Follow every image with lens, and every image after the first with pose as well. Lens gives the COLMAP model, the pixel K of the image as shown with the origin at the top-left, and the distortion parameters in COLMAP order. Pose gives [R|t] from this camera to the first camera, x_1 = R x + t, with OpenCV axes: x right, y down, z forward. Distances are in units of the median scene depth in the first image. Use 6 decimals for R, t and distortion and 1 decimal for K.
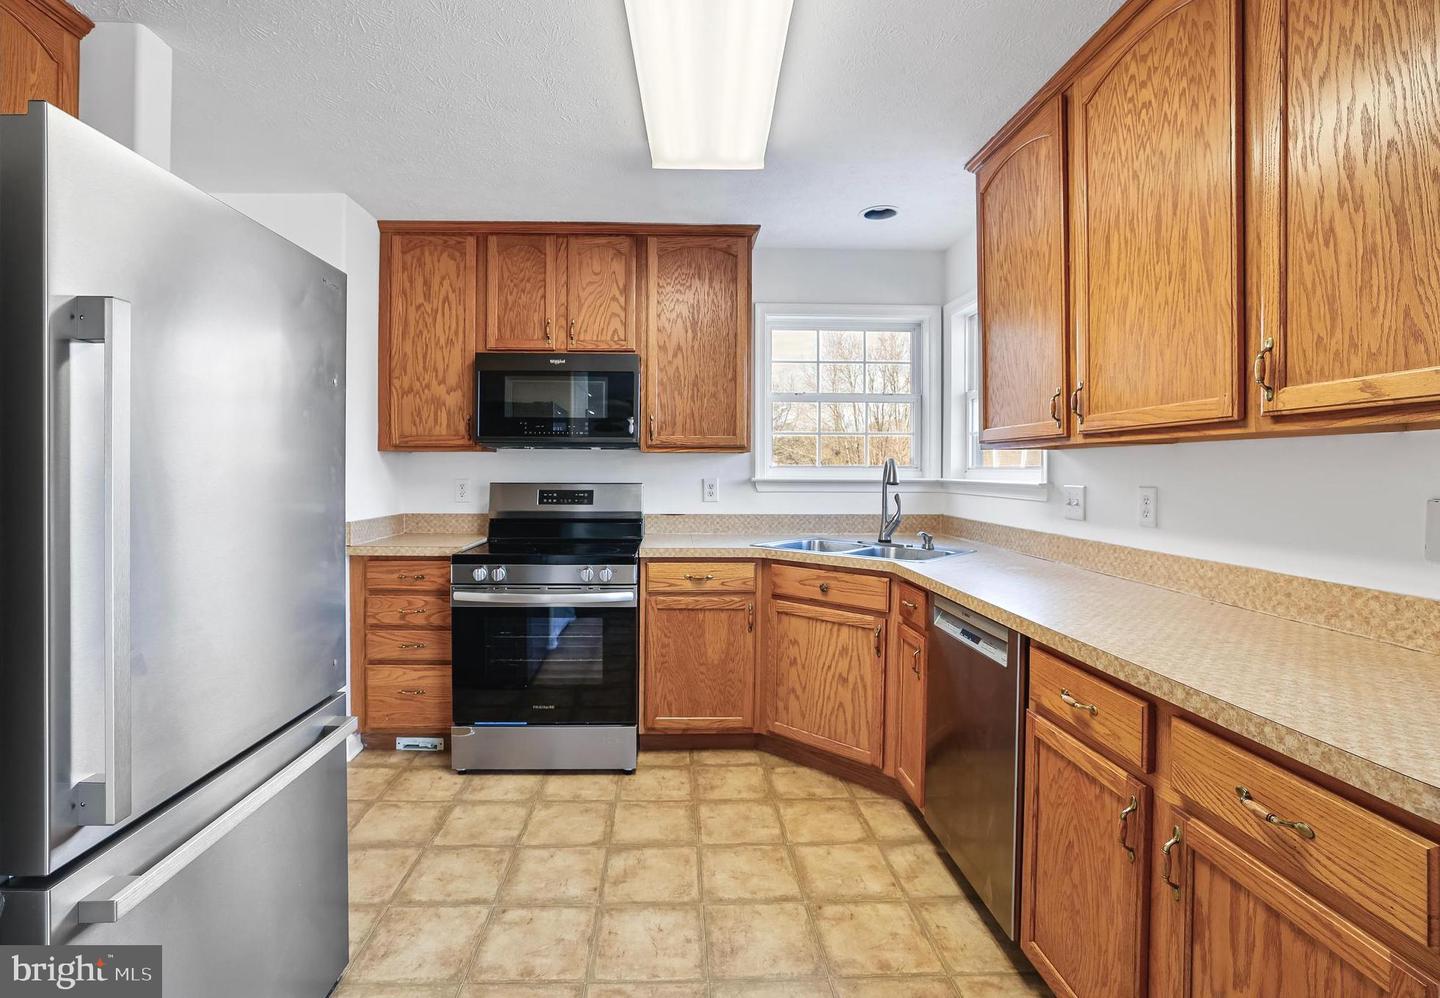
lens RADIAL K [[673.3, 0, 688.4], [0, 673.3, 472.5], [0, 0, 1]] dist [-0.054632, 0.022367]
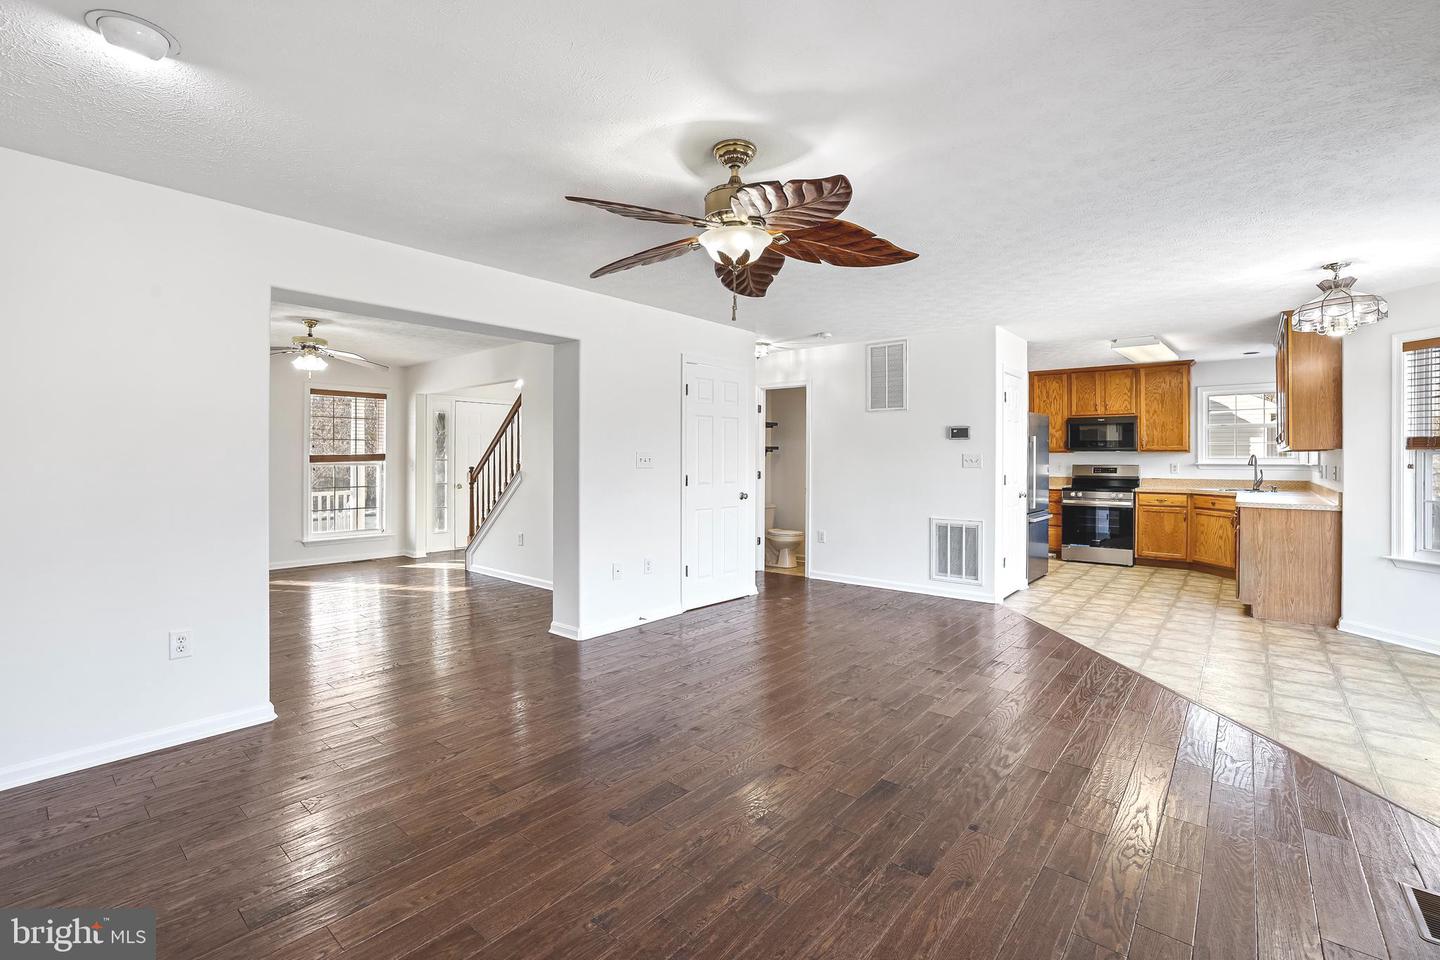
lens RADIAL K [[627.0, 0, 723.9], [0, 627.0, 455.0], [0, 0, 1]] dist [-0.045402, 0.014937]
pose [[0.747093, -0.005622, -0.664696, 0.339875], [-0.003396, 0.999919, -0.012275, 0.013355], [0.664711, 0.011428, 0.747013, -1.967644]]
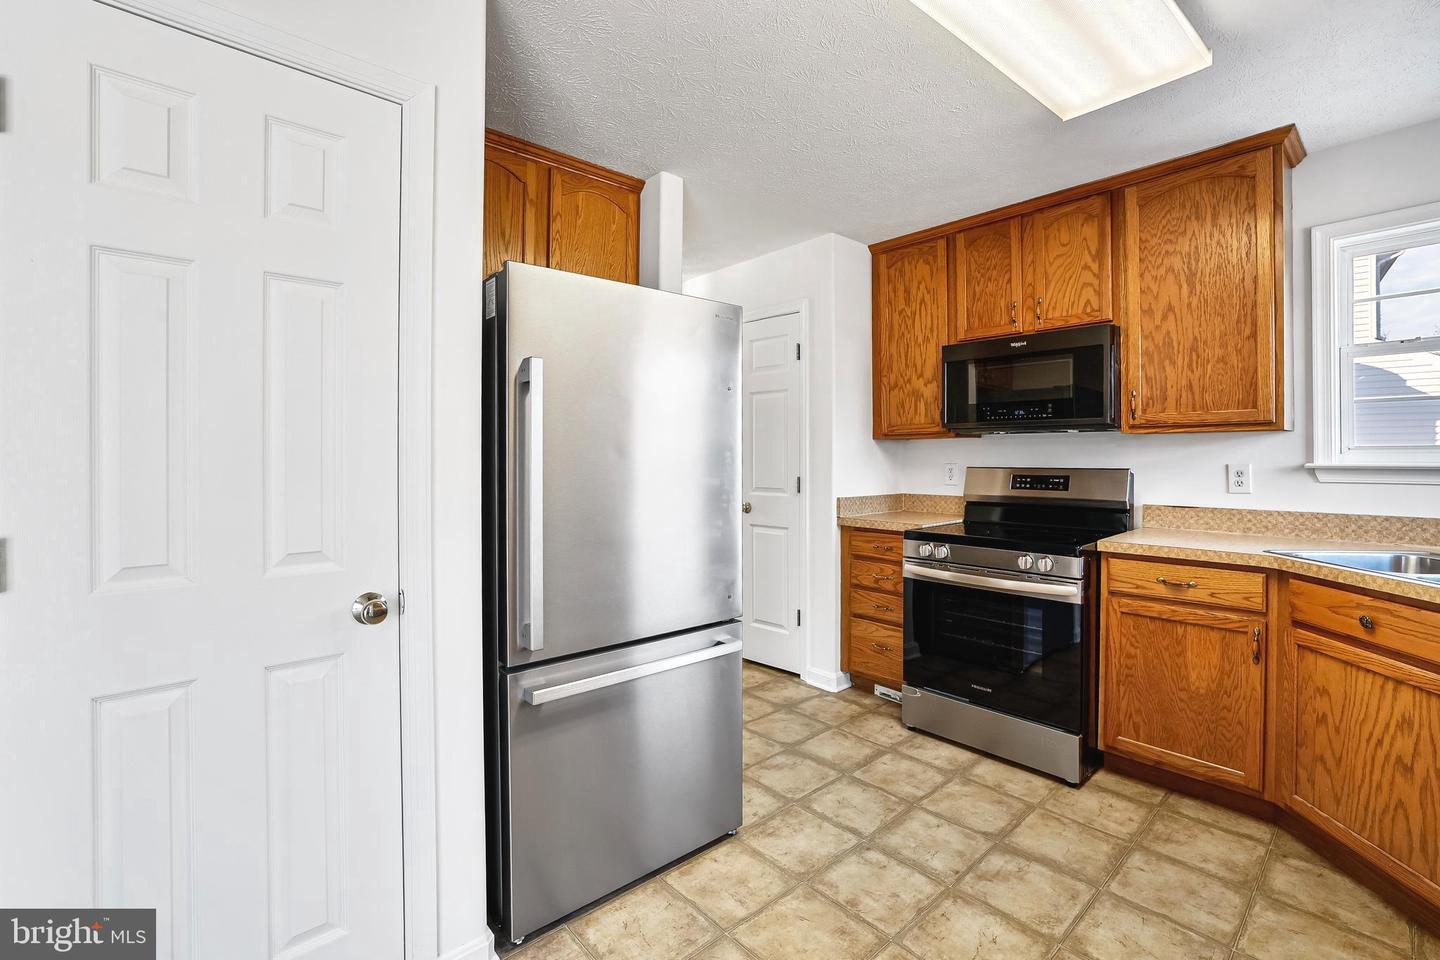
lens RADIAL K [[627.0, 0, 723.9], [0, 627.0, 455.0], [0, 0, 1]] dist [-0.045402, 0.014937]
pose [[0.646982, -0.006187, -0.762480, 0.229464], [0.000387, 0.999970, -0.007786, 0.004321], [0.762505, 0.004743, 0.646965, 0.085629]]
